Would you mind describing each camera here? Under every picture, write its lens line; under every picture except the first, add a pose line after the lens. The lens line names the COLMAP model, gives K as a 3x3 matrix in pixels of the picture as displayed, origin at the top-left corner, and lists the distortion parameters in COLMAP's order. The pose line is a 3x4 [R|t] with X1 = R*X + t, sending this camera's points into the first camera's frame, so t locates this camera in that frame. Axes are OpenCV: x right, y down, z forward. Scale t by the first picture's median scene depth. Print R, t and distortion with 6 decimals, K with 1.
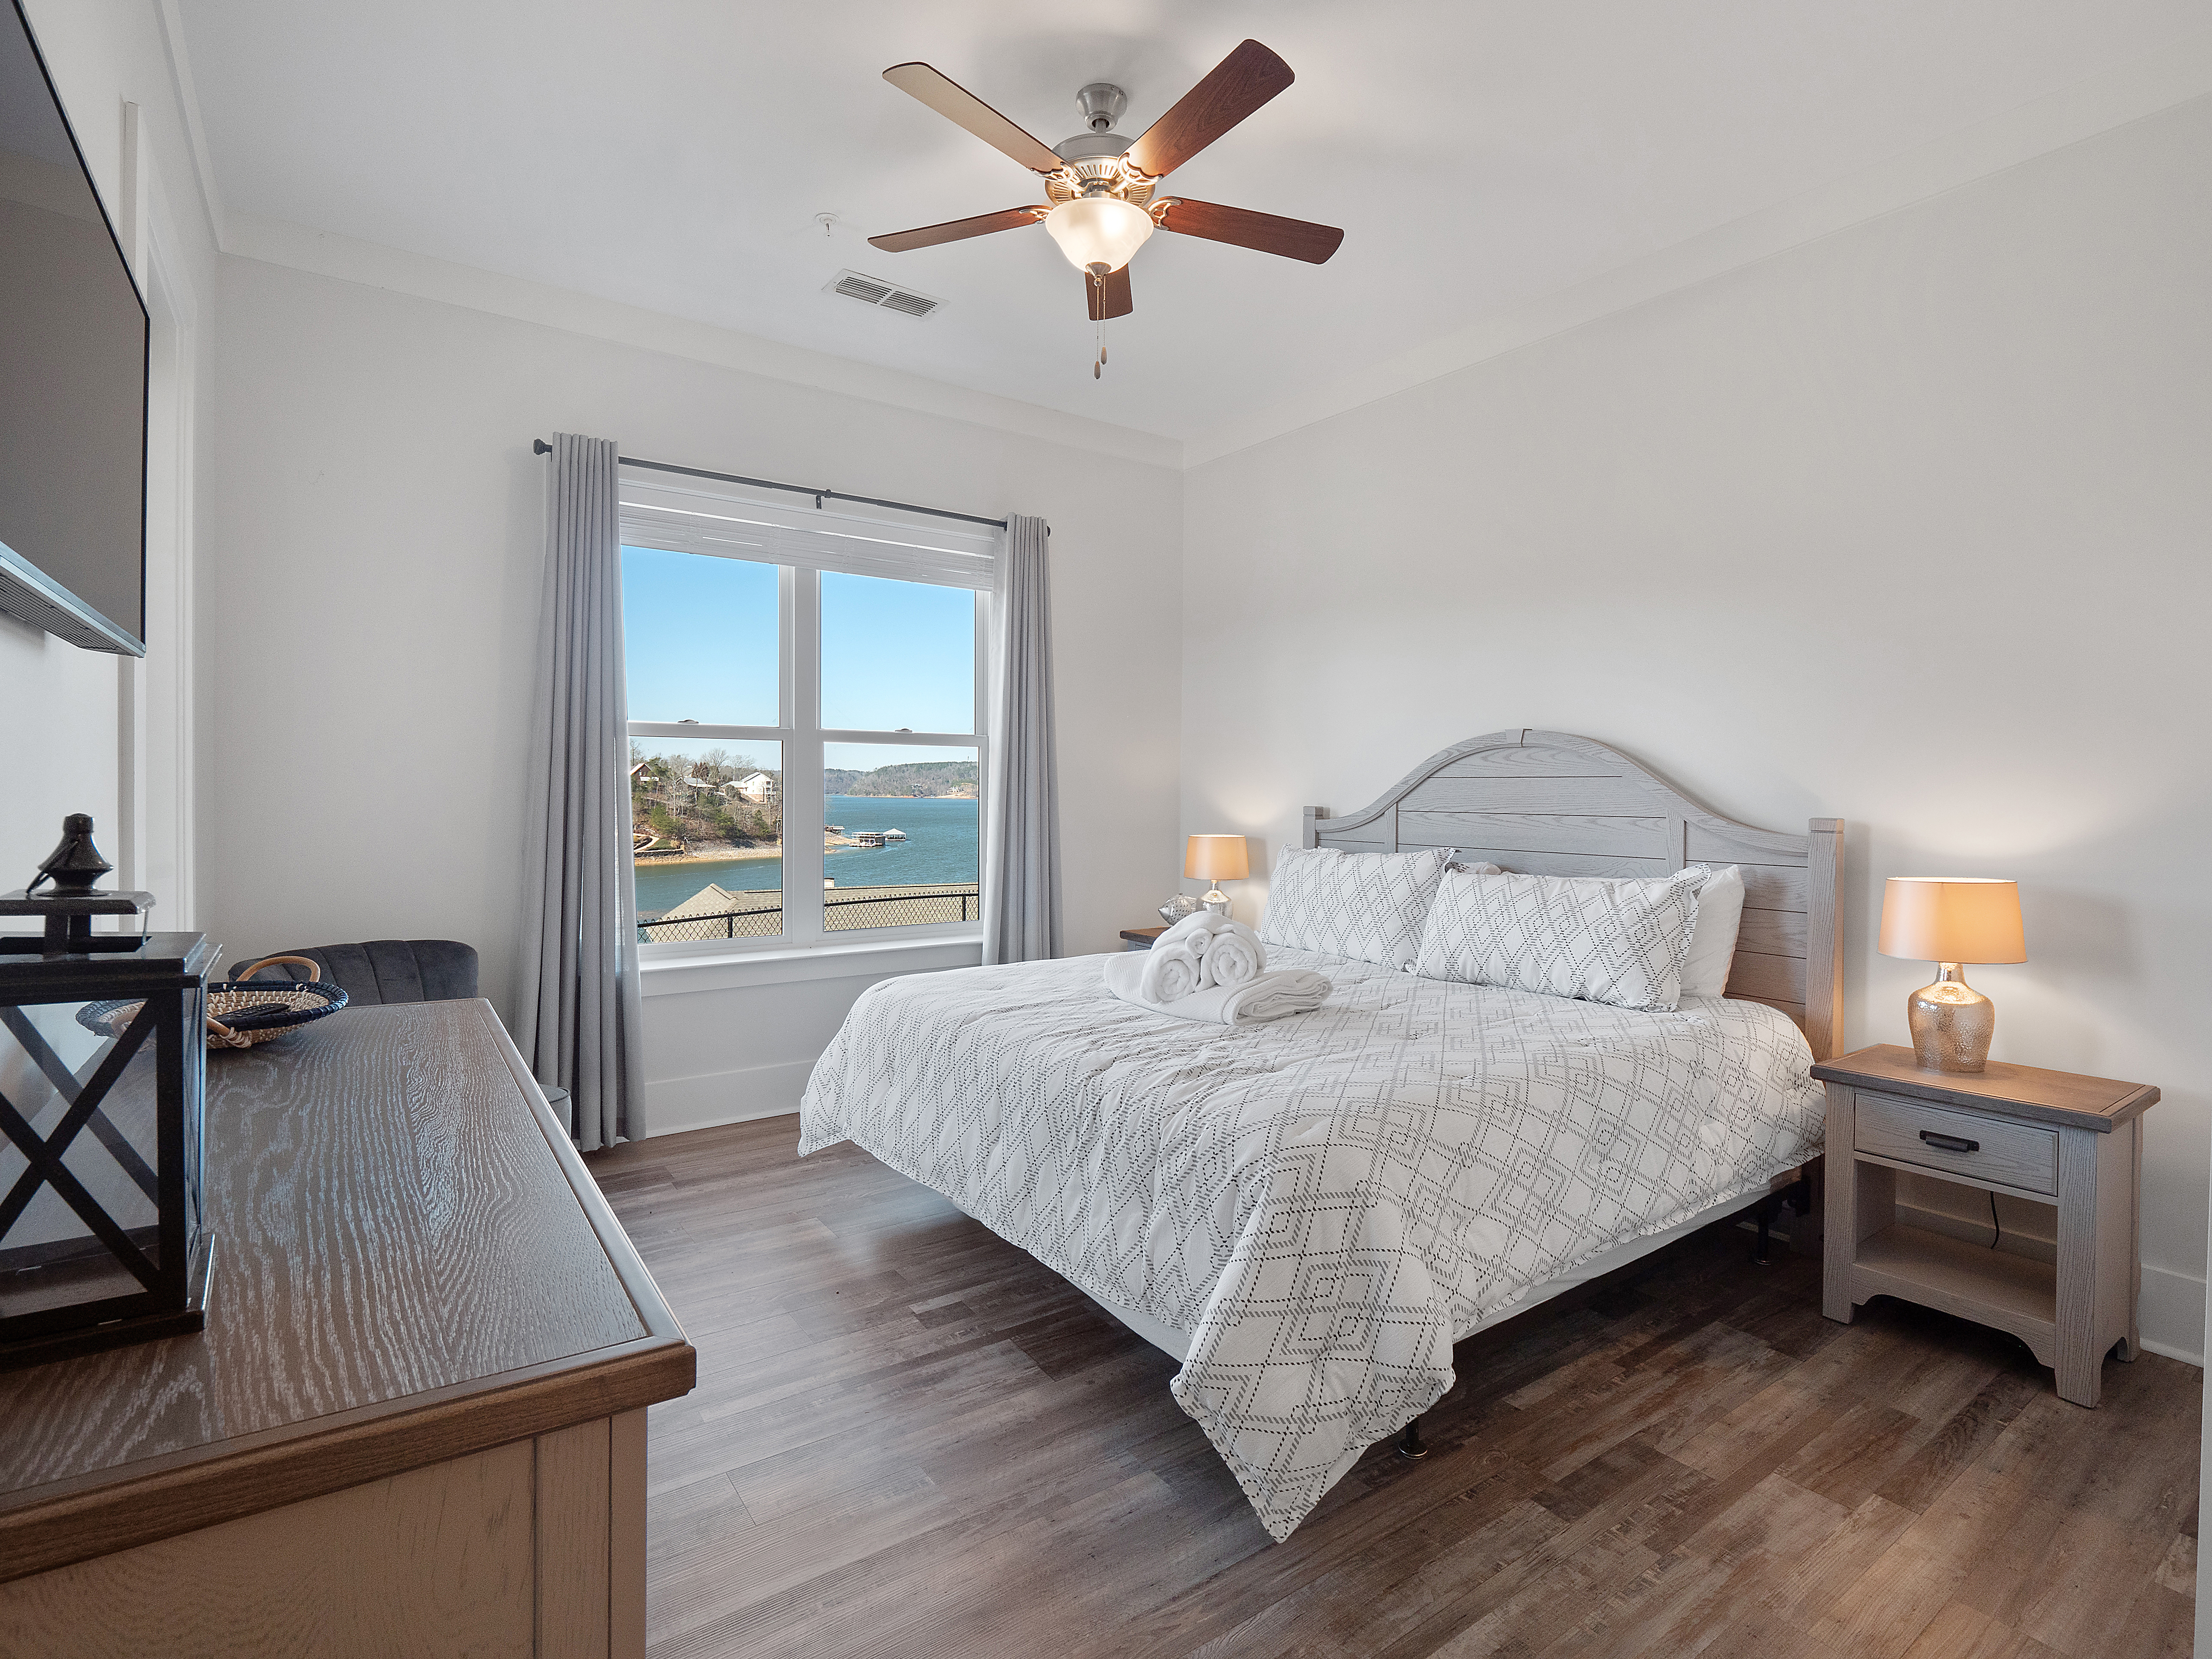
lens RADIAL K [[1099.5, 0, 1112.1], [0, 1099.5, 779.5], [0, 0, 1]] dist [0.001355, -0.000379]
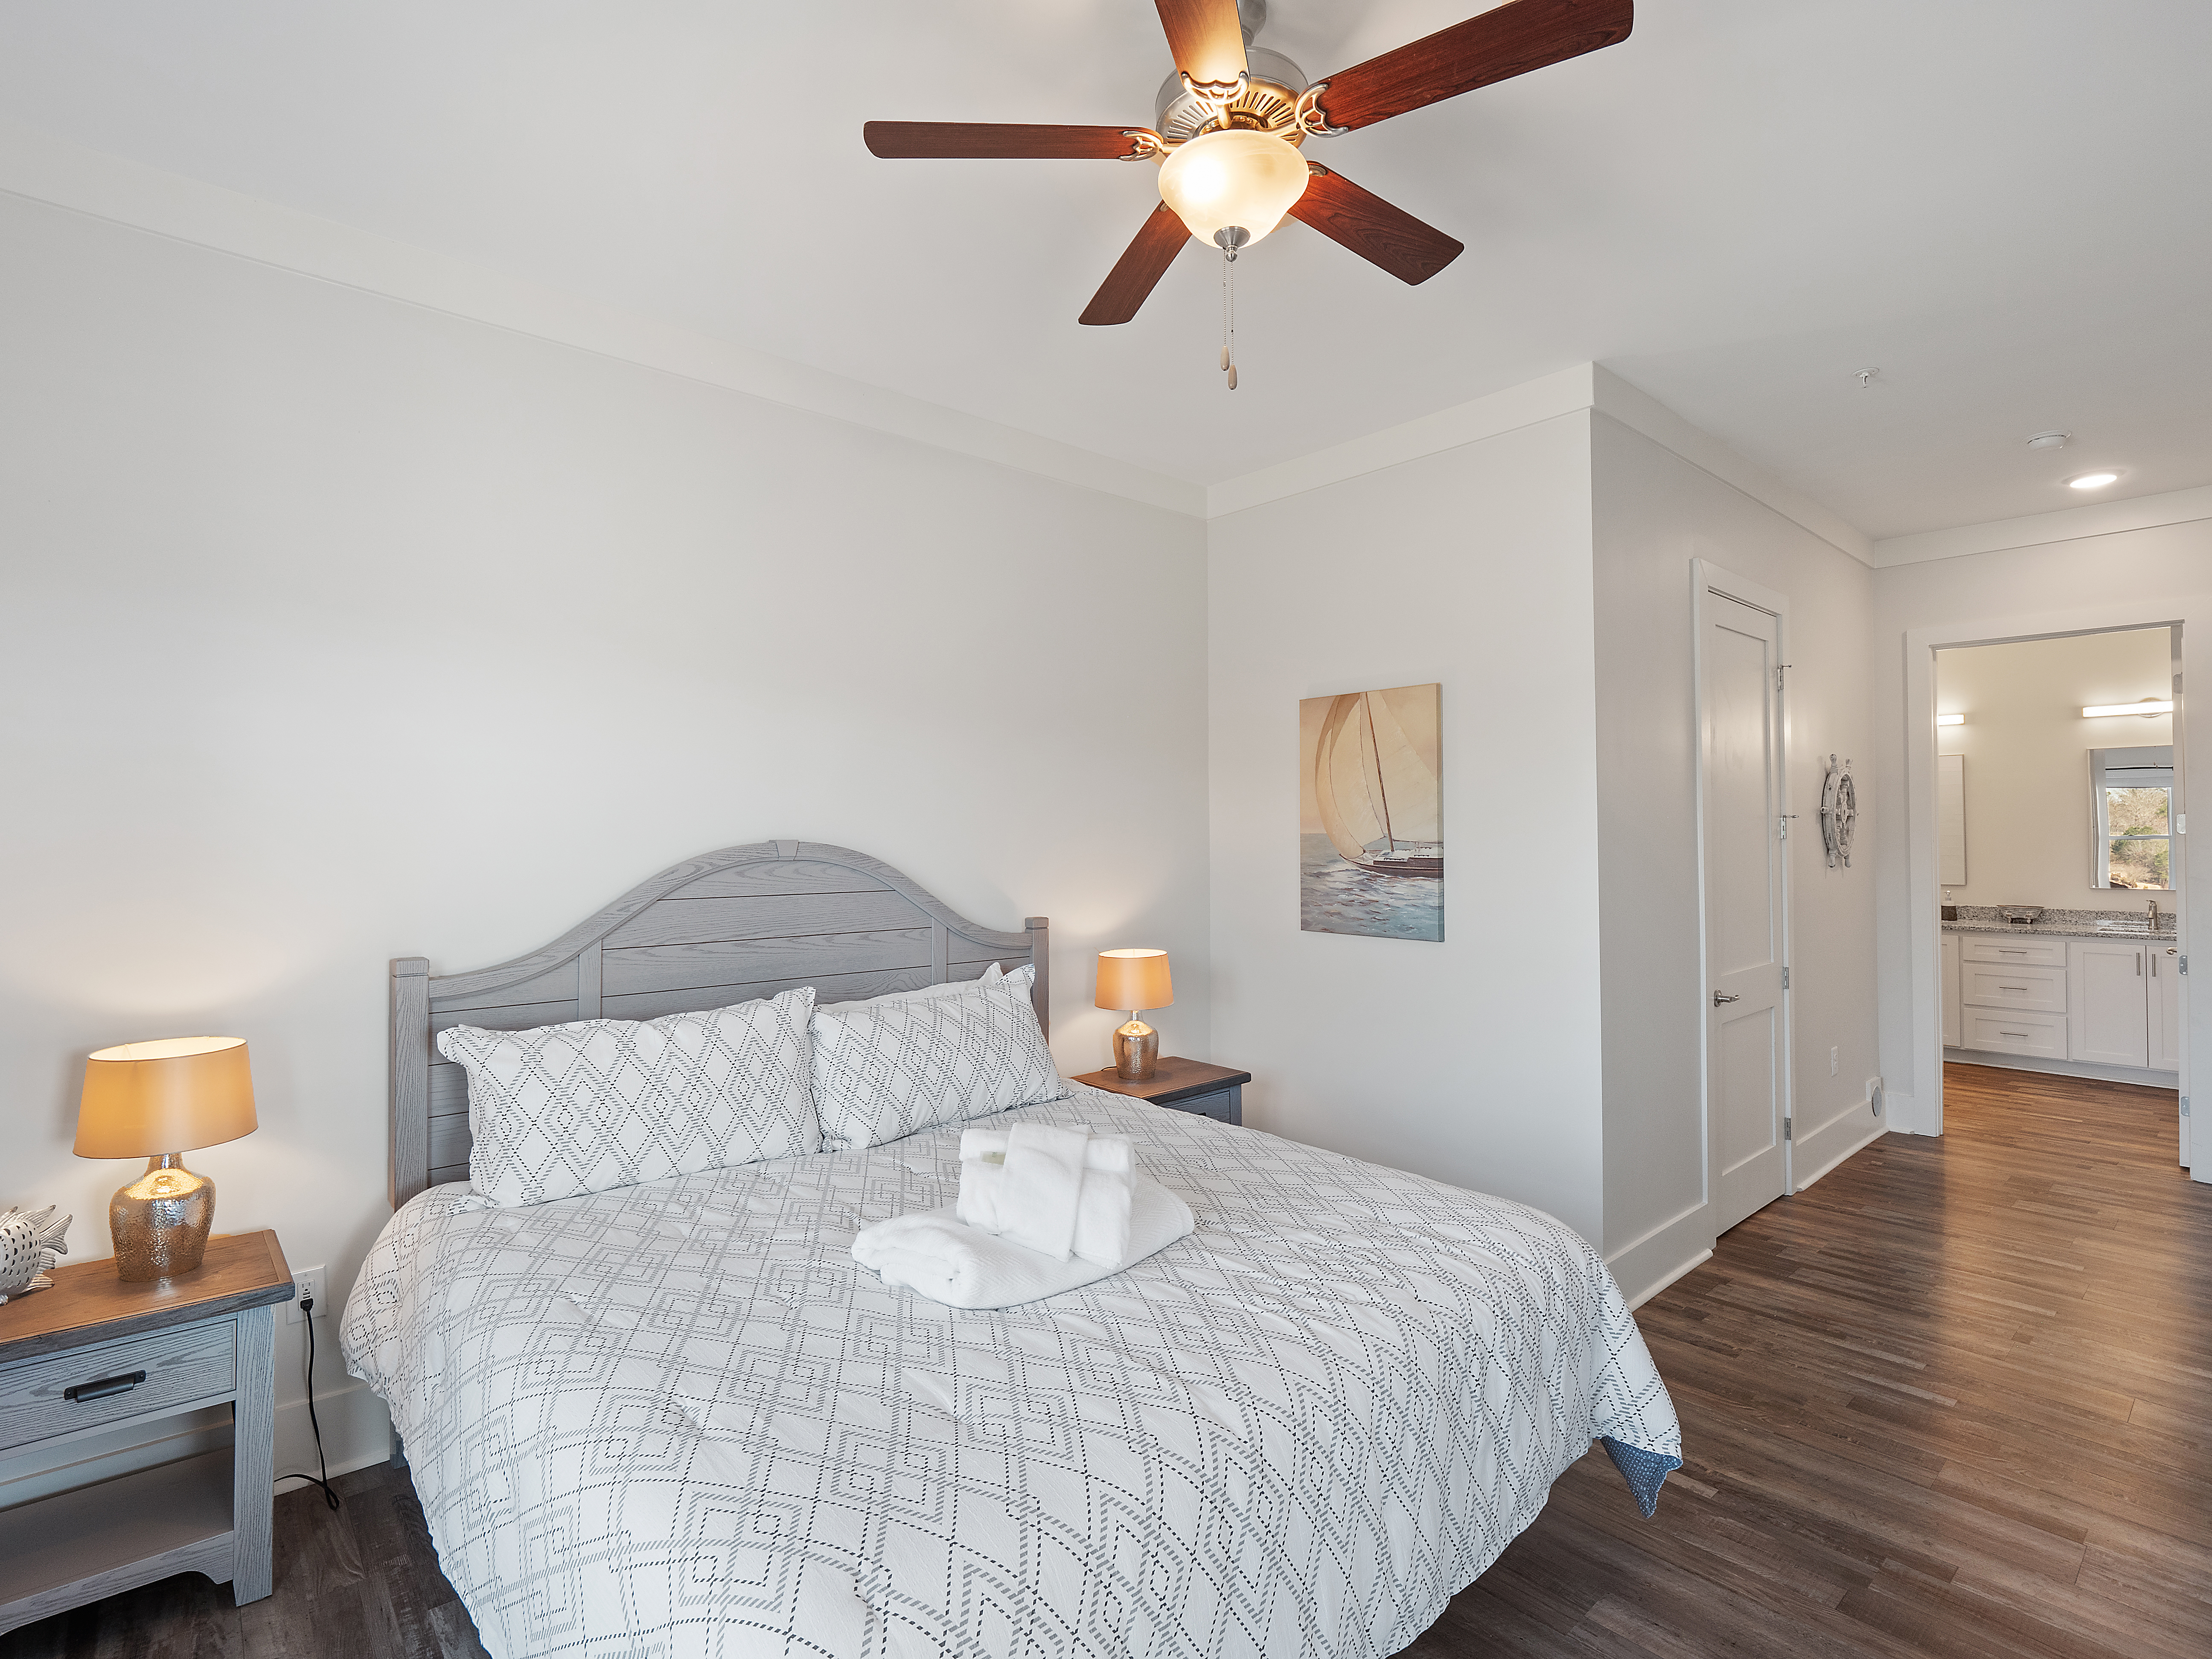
lens RADIAL K [[1085.1, 0, 1110.7], [0, 1085.1, 801.3], [0, 0, 1]] dist [-0.005959, -0.000815]
pose [[-0.107660, 0.026756, 0.993828, -0.519157], [-0.005569, 0.999606, -0.027515, -0.055192], [-0.994172, -0.008497, -0.107468, 0.855201]]
